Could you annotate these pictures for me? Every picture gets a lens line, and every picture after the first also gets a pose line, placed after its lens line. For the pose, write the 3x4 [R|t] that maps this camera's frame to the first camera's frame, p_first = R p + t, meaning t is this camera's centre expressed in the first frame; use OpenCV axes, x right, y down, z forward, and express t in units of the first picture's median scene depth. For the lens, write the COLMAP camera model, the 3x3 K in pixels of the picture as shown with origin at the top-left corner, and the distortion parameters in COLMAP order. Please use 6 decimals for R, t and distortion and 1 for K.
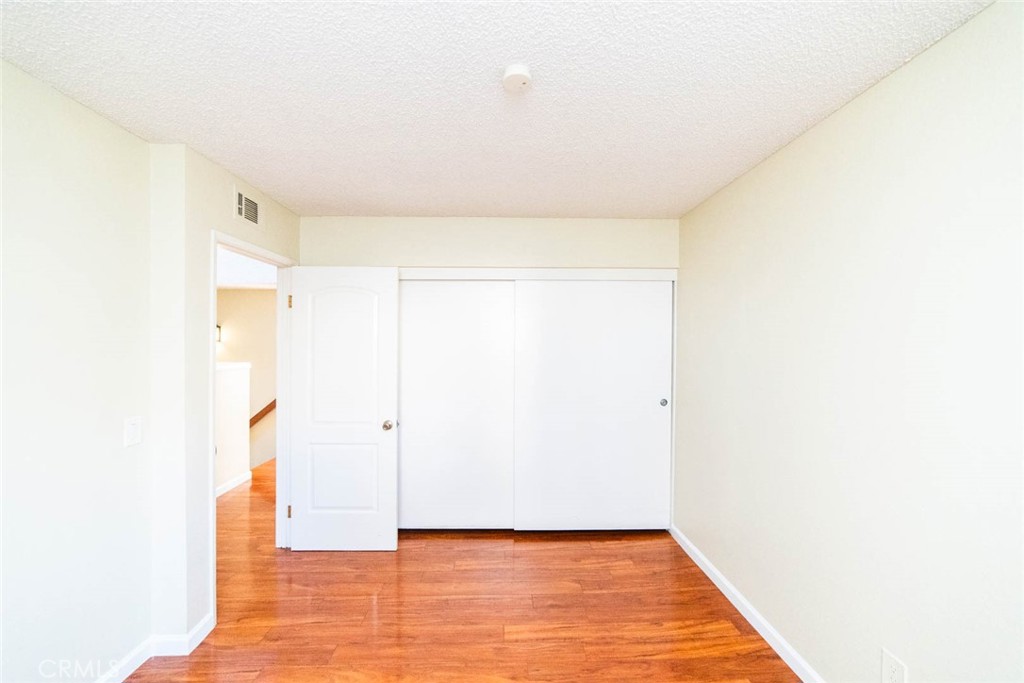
lens RADIAL K [[393.0, 0, 513.9], [0, 393.0, 343.0], [0, 0, 1]] dist [-0.020421, 0.006543]
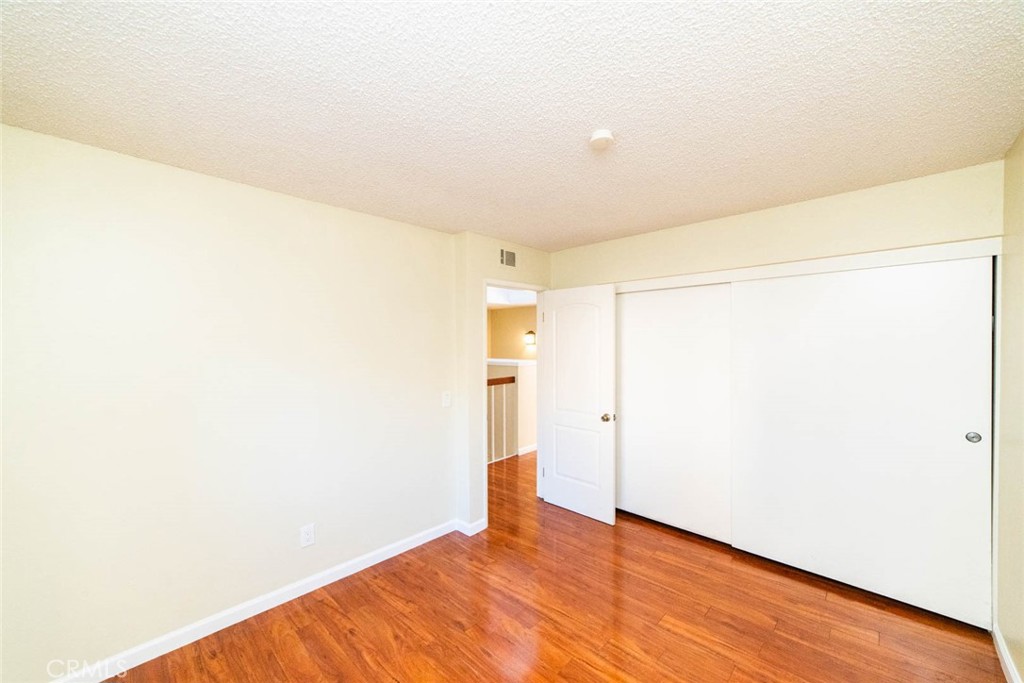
lens RADIAL K [[393.0, 0, 513.9], [0, 393.0, 343.0], [0, 0, 1]] dist [-0.020421, 0.006543]
pose [[0.706440, -0.004489, -0.707758, 0.340565], [0.008119, 0.999965, 0.001762, -0.021349], [0.707726, -0.006992, 0.706452, -0.036657]]
